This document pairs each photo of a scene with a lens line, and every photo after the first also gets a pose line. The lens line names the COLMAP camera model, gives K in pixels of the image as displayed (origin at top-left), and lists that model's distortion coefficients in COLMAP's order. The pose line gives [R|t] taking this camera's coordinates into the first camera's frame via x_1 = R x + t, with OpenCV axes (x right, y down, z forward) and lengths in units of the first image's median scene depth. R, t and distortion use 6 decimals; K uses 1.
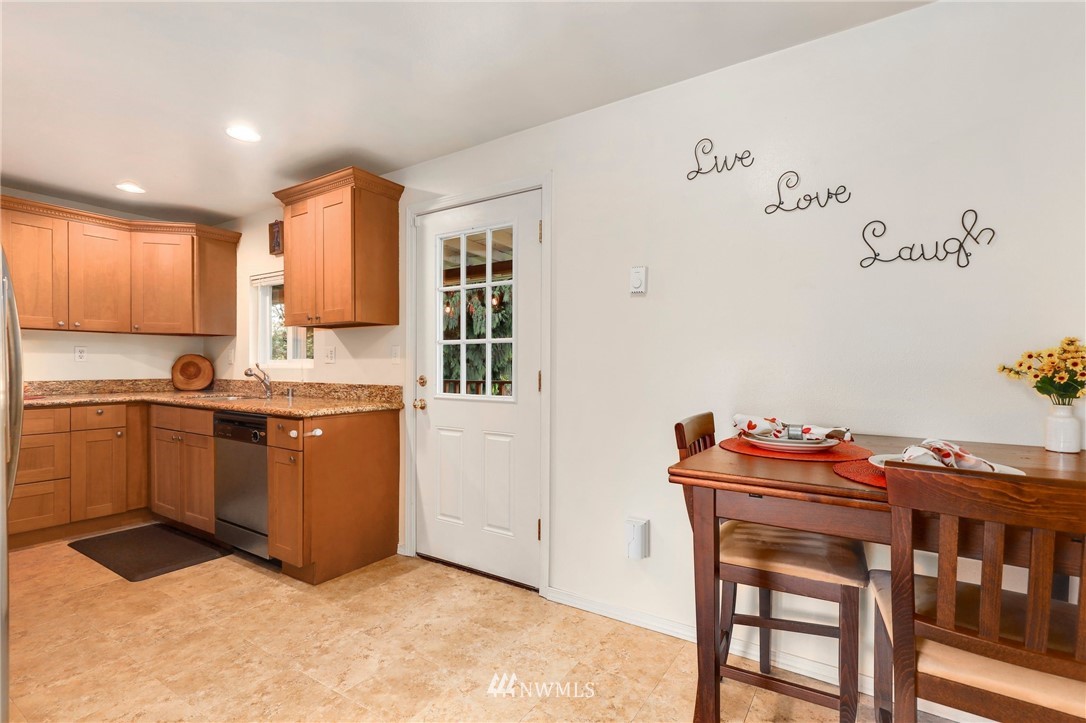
lens RADIAL K [[505.7, 0, 546.8], [0, 505.7, 372.3], [0, 0, 1]] dist [-0.000007, 0.000503]
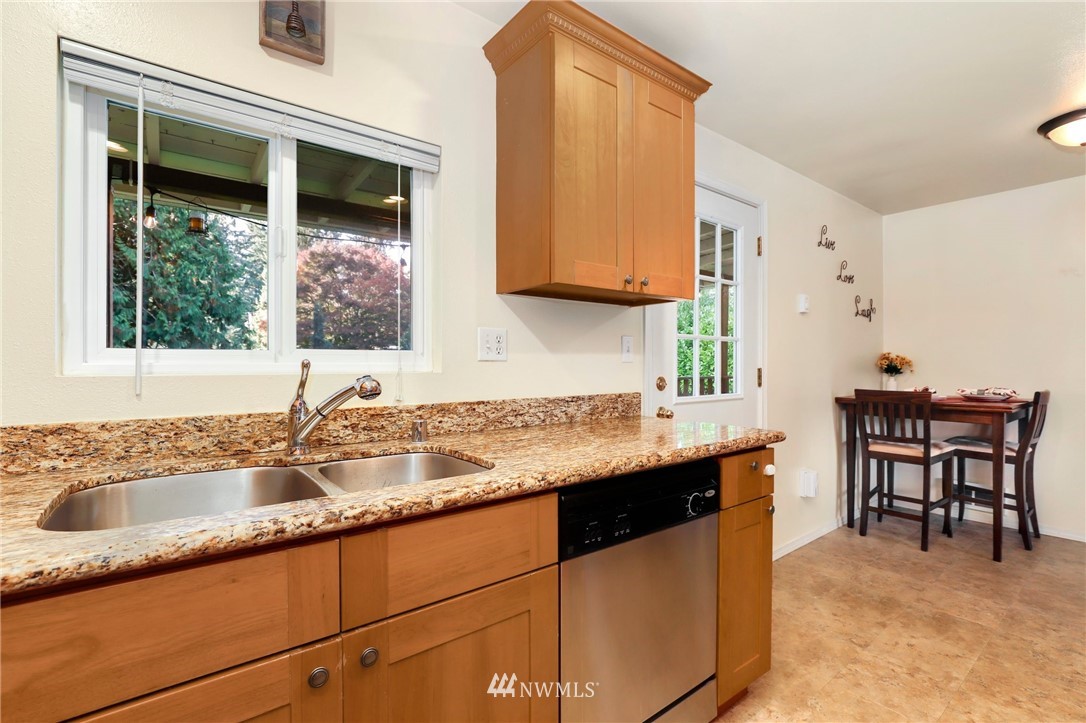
lens RADIAL K [[500.5, 0, 557.0], [0, 500.5, 363.7], [0, 0, 1]] dist [-0.008088, 0.000334]
pose [[0.301846, -0.004300, 0.953347, -0.874740], [0.013257, 0.999912, 0.000313, -0.014140], [-0.953265, 0.012544, 0.301876, 0.778579]]
